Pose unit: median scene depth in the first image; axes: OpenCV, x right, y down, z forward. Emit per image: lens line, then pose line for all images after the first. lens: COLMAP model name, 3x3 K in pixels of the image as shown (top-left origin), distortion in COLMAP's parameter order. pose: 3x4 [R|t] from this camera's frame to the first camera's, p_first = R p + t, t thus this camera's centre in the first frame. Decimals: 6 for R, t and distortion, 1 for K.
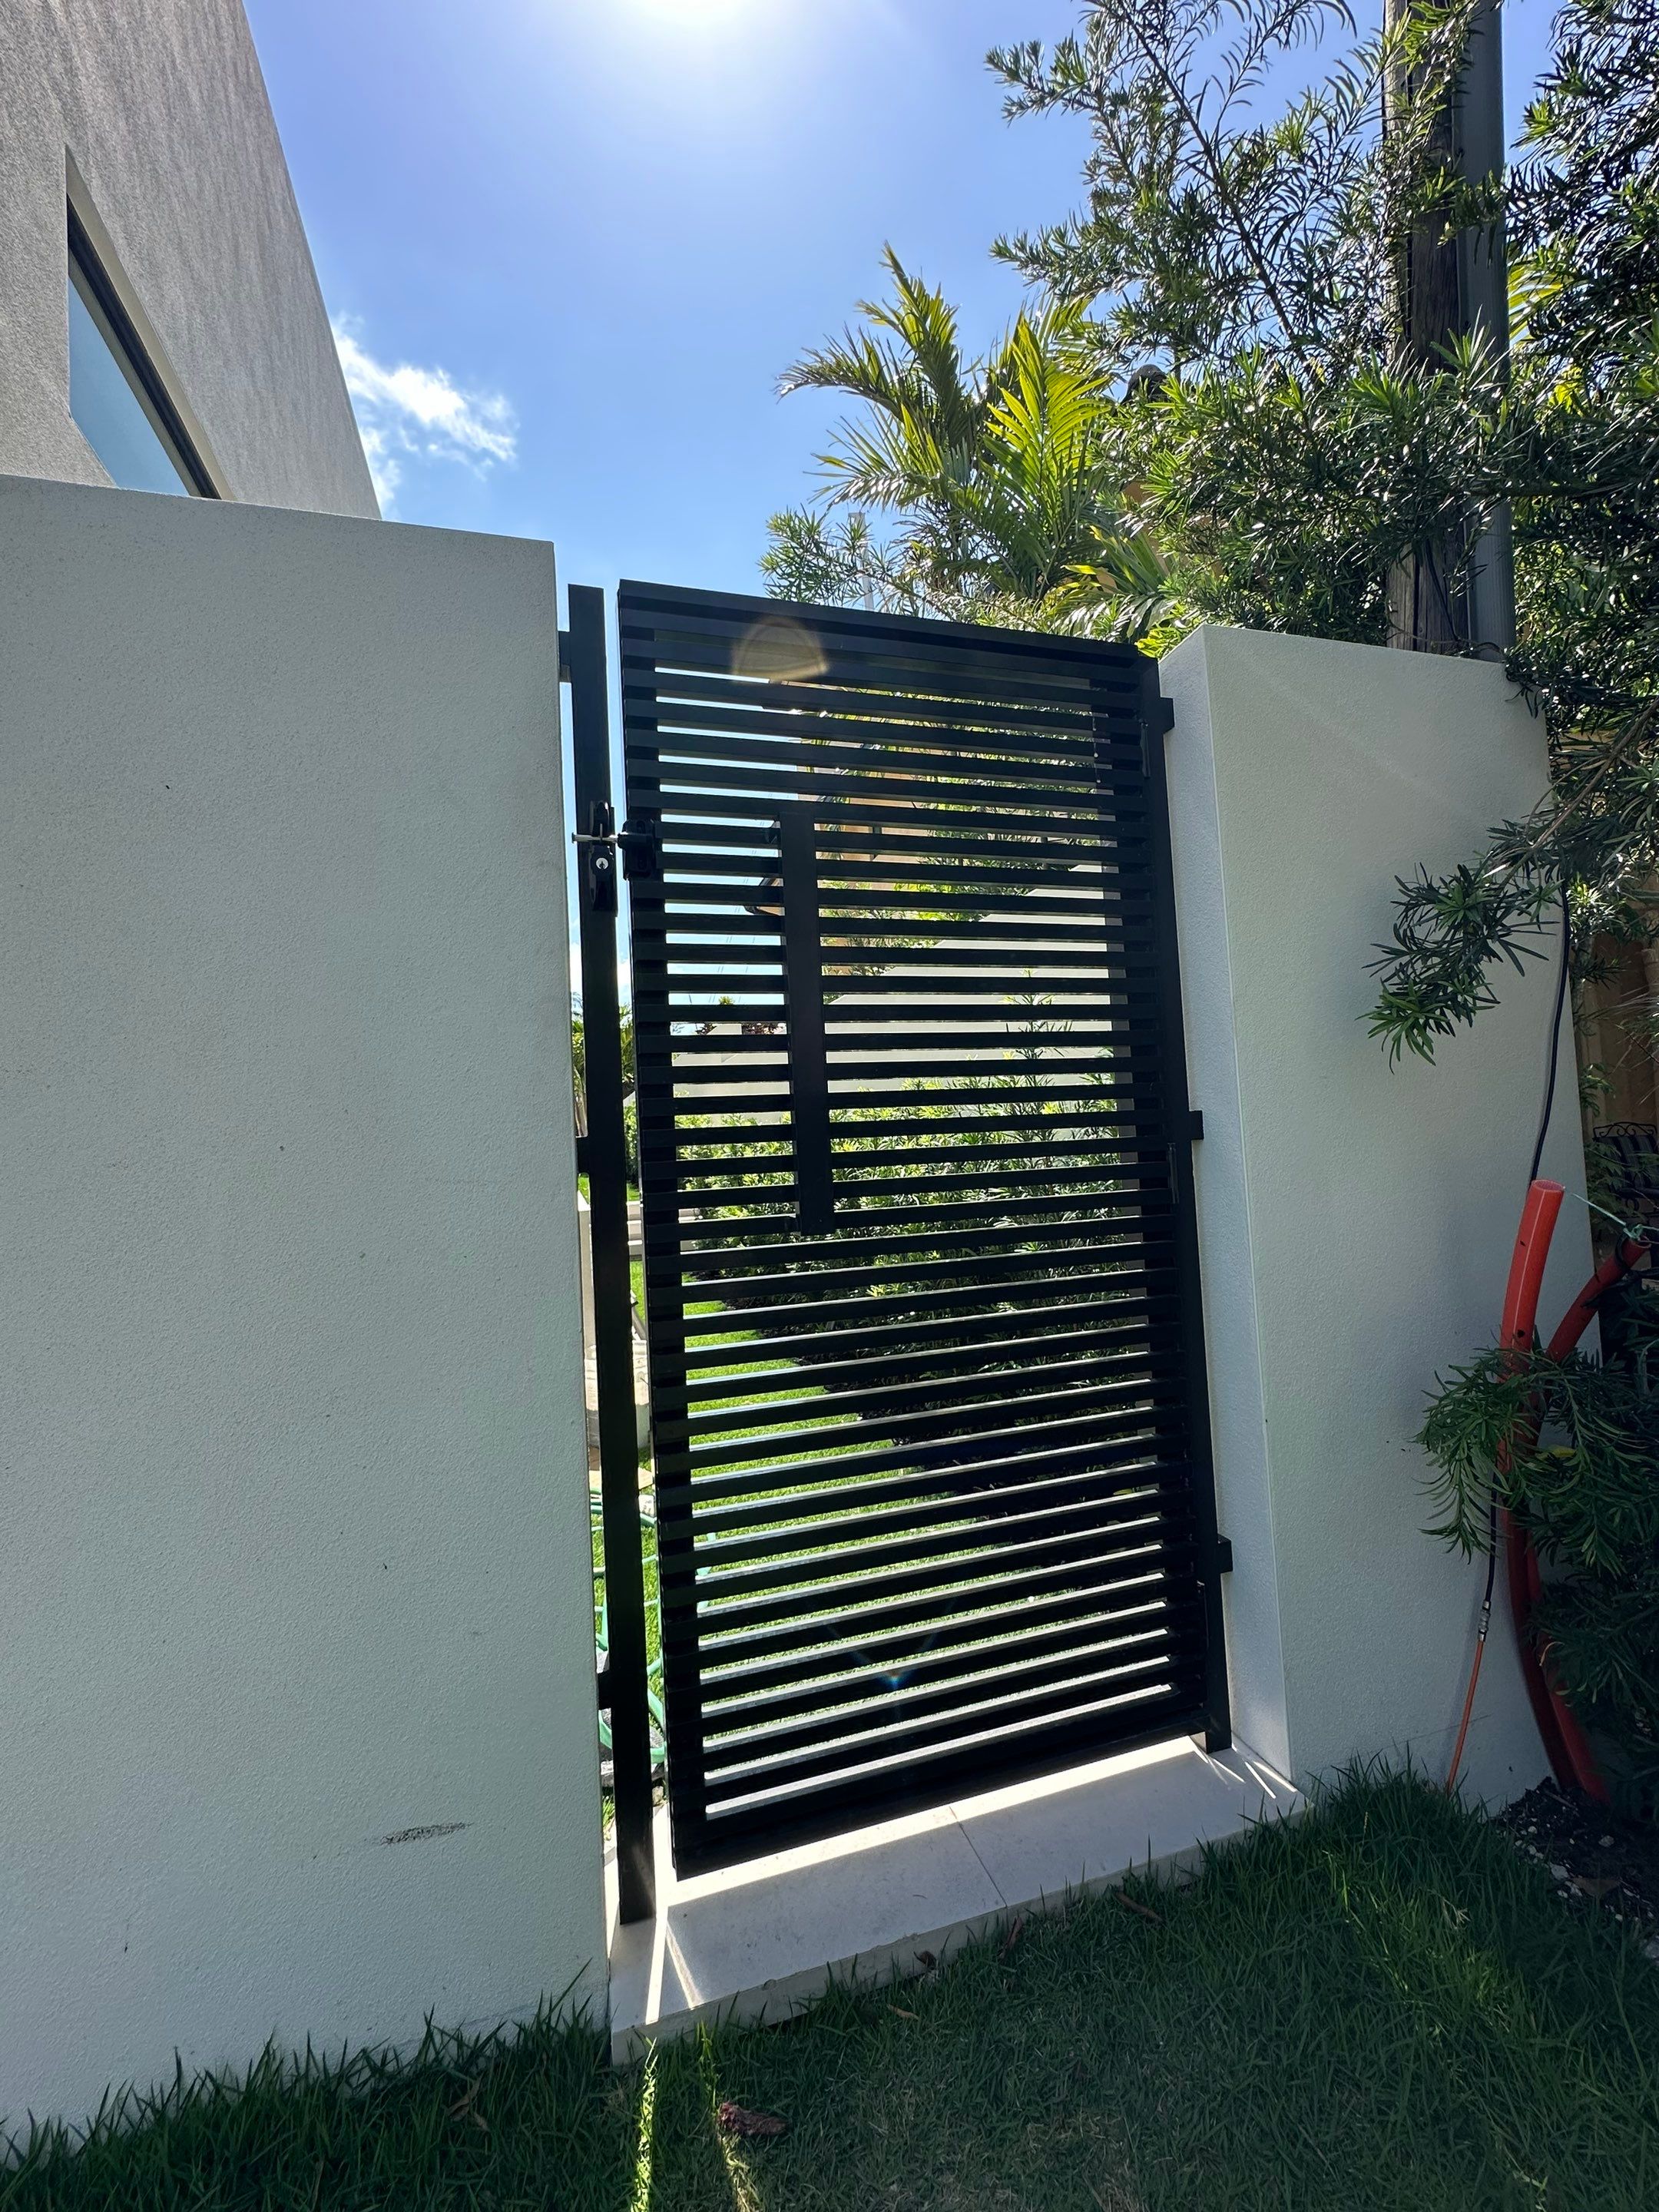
lens RADIAL K [[880.7, 0, 831.2], [0, 880.7, 1097.7], [0, 0, 1]] dist [0.001507, -0.000085]
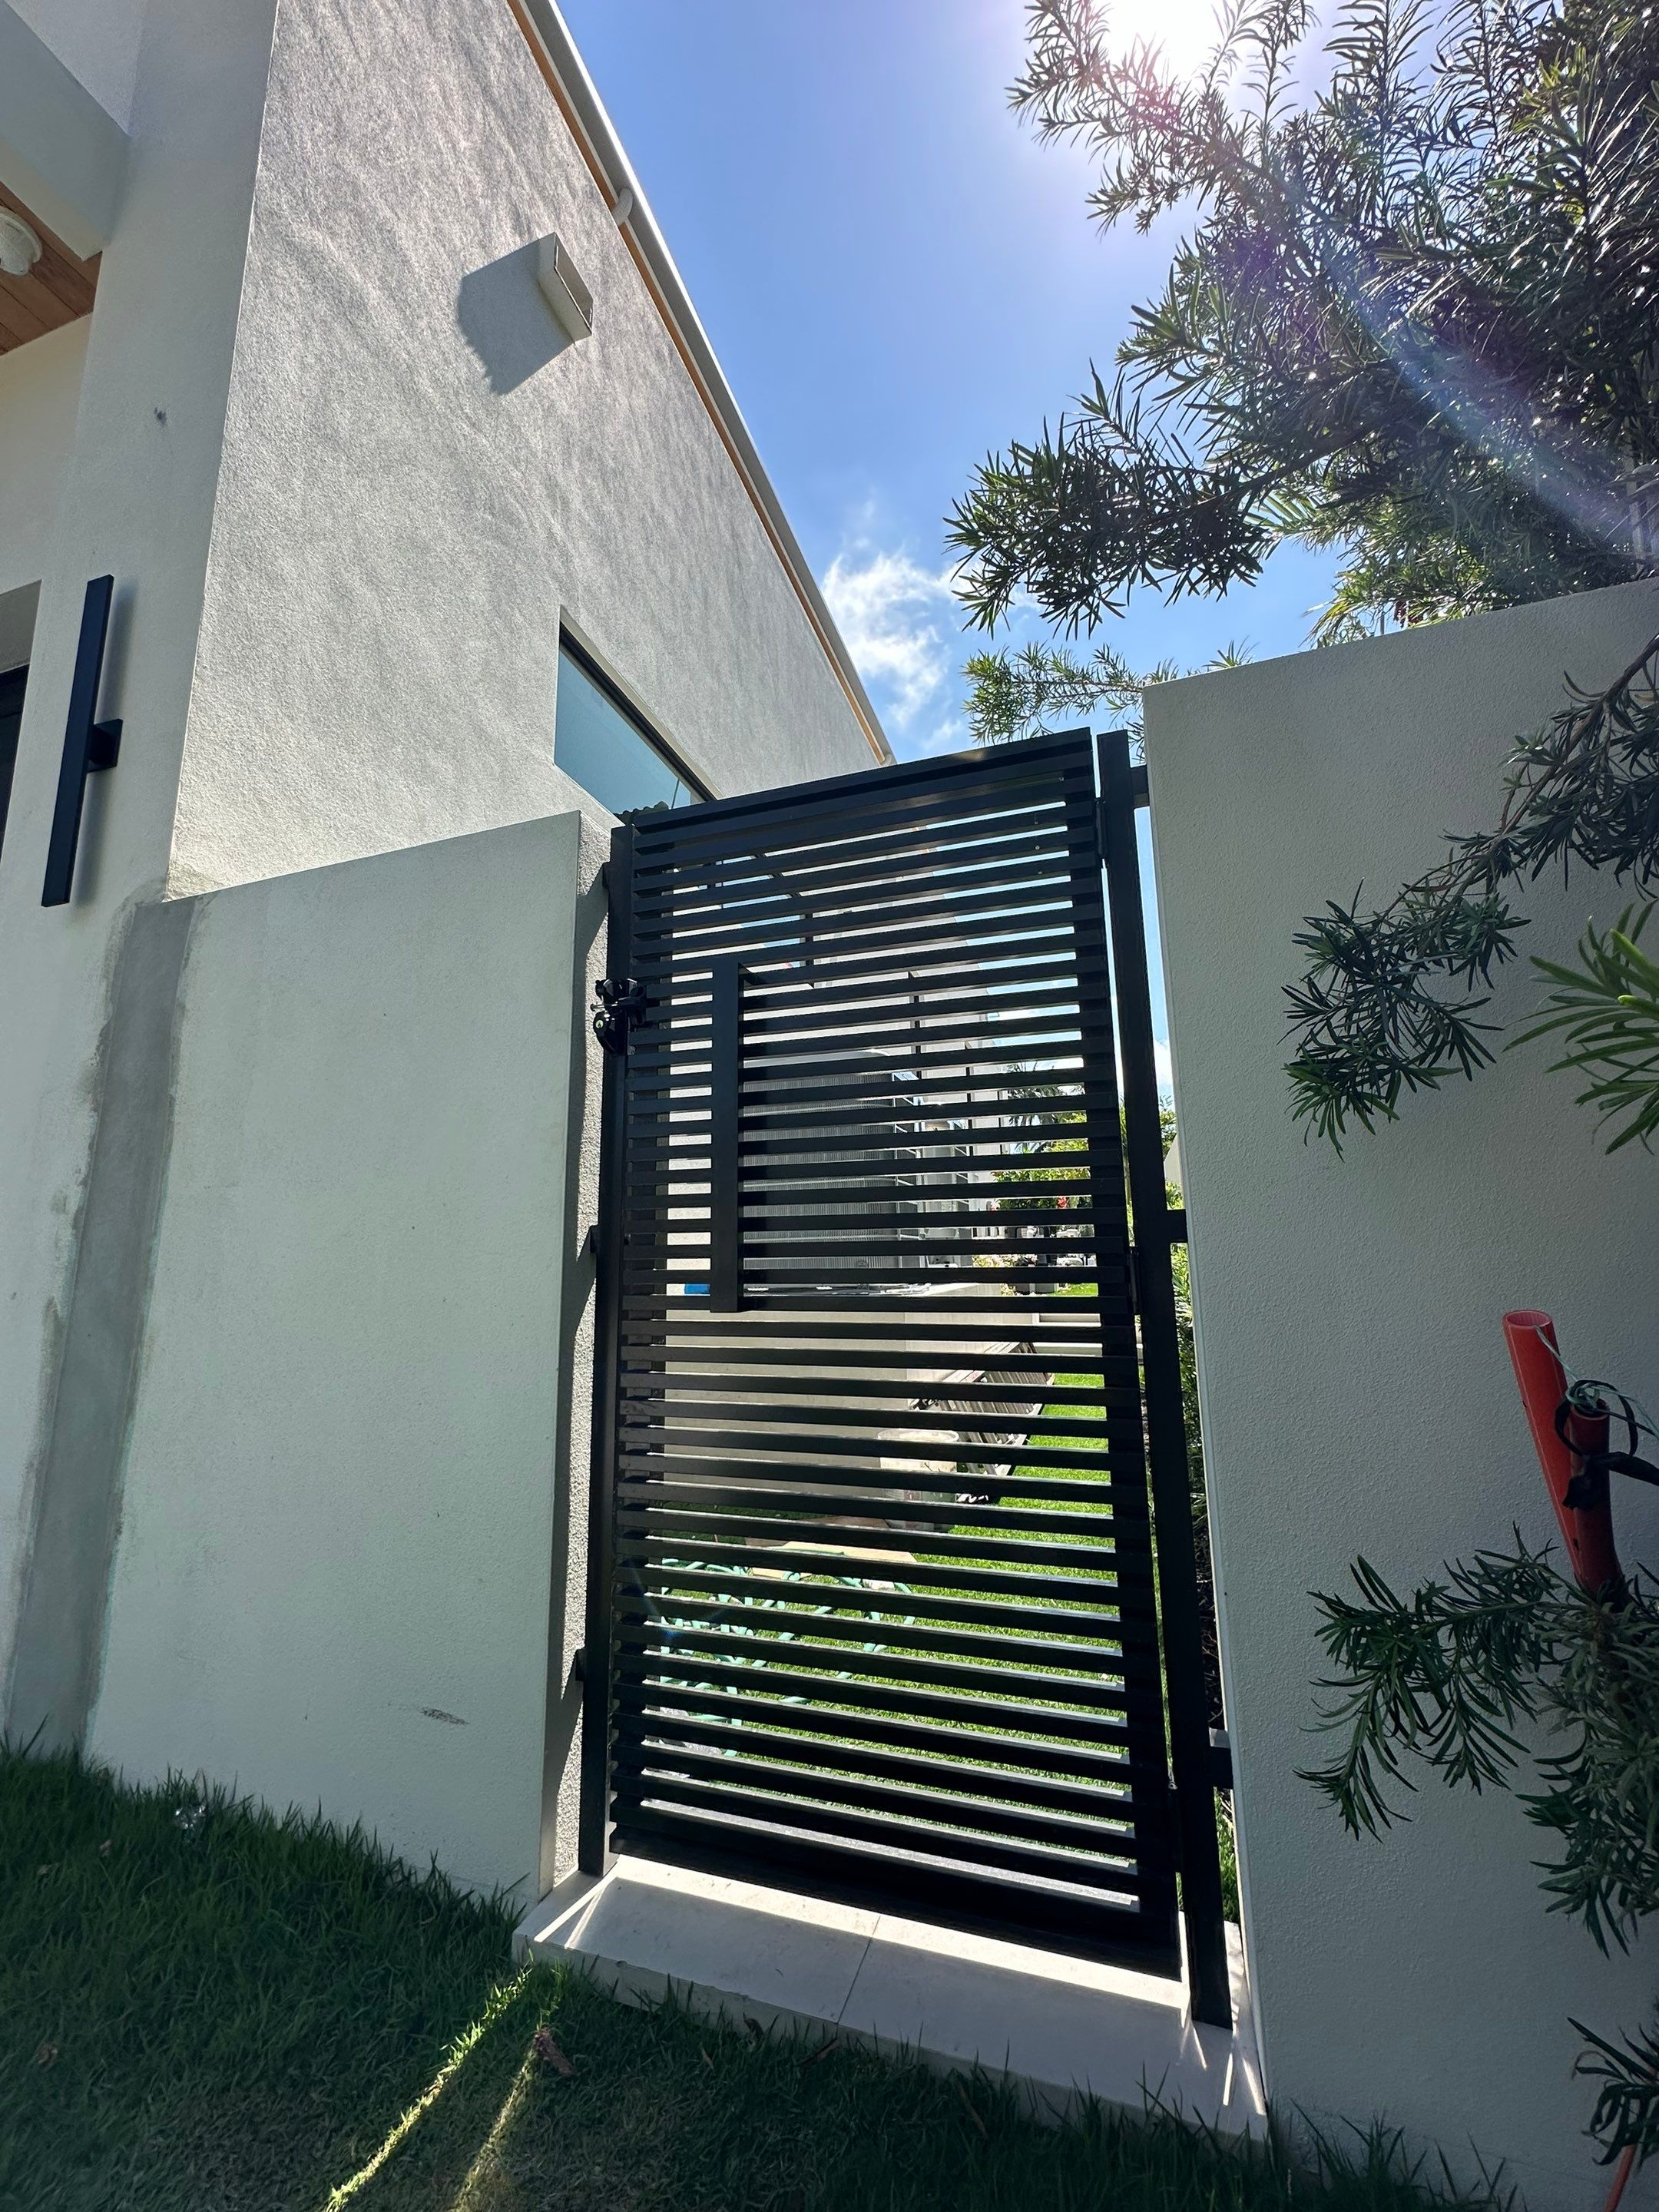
lens RADIAL K [[880.7, 0, 831.2], [0, 880.7, 1097.7], [0, 0, 1]] dist [0.001507, -0.000085]
pose [[0.817882, -0.064032, -0.571812, 0.788590], [0.000446, 0.993859, -0.110656, 0.000171], [0.575386, 0.090249, 0.812888, 0.098023]]
